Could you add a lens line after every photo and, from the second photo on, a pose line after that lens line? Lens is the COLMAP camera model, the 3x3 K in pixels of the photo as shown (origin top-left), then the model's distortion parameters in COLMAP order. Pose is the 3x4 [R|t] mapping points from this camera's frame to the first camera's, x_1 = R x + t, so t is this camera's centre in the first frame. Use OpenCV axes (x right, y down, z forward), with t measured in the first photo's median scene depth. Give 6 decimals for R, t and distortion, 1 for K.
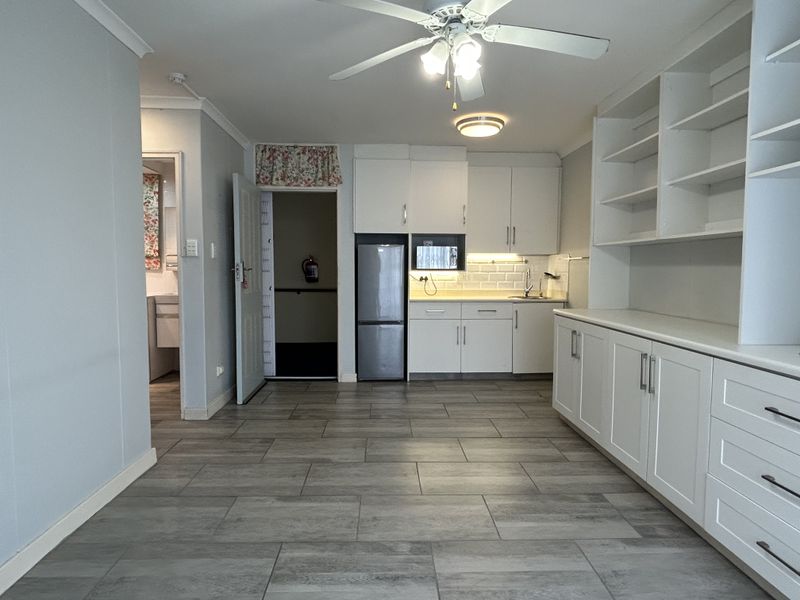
lens RADIAL K [[478.9, 0, 396.4], [0, 478.9, 297.3], [0, 0, 1]] dist [-0.004098, -0.000244]
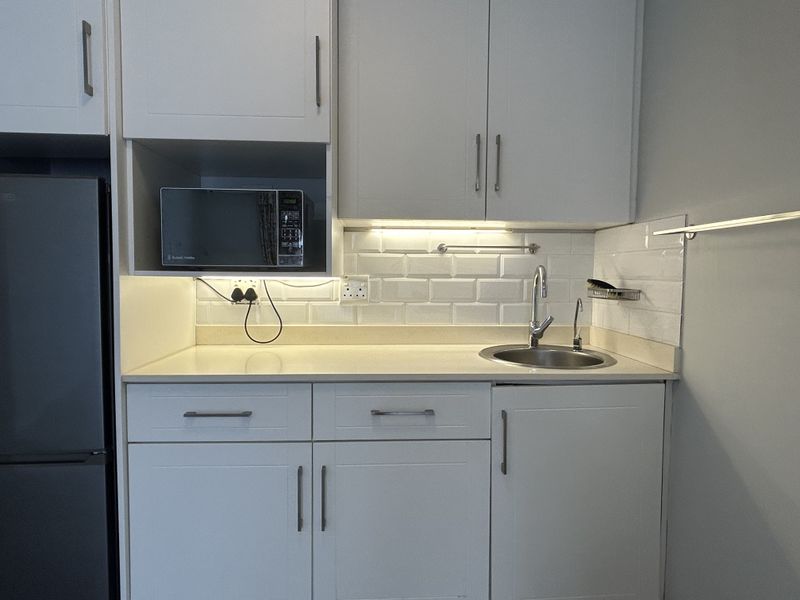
lens RADIAL K [[478.9, 0, 400.2], [0, 478.9, 297.0], [0, 0, 1]] dist [-0.004098, -0.000244]
pose [[0.999825, 0.002049, 0.018617, 0.174710], [-0.001908, 0.999970, -0.007564, -0.037206], [-0.018632, 0.007527, 0.999798, 0.682682]]
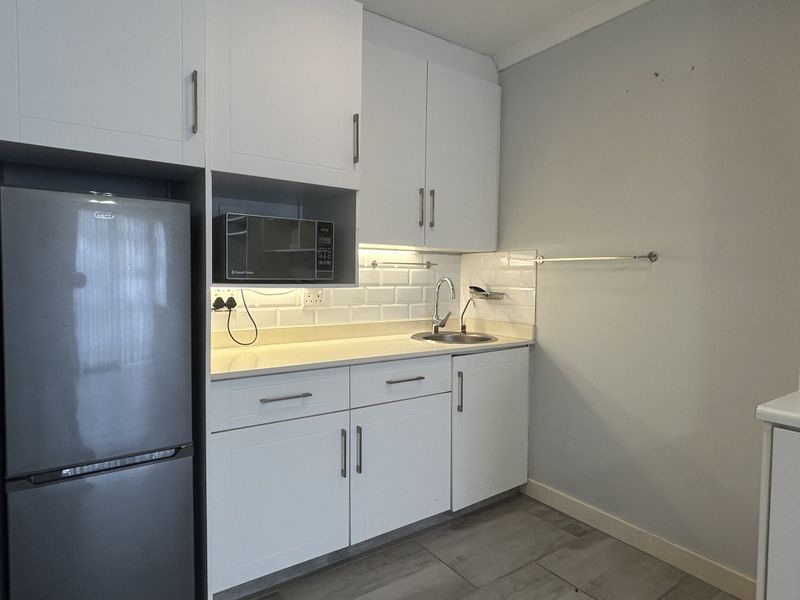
lens RADIAL K [[478.9, 0, 404.8], [0, 478.9, 300.2], [0, 0, 1]] dist [-0.004098, -0.000244]
pose [[0.828698, -0.022681, 0.559237, -0.041418], [0.027643, 0.999618, -0.000421, -0.039487], [-0.559013, 0.015808, 0.829008, 0.626091]]
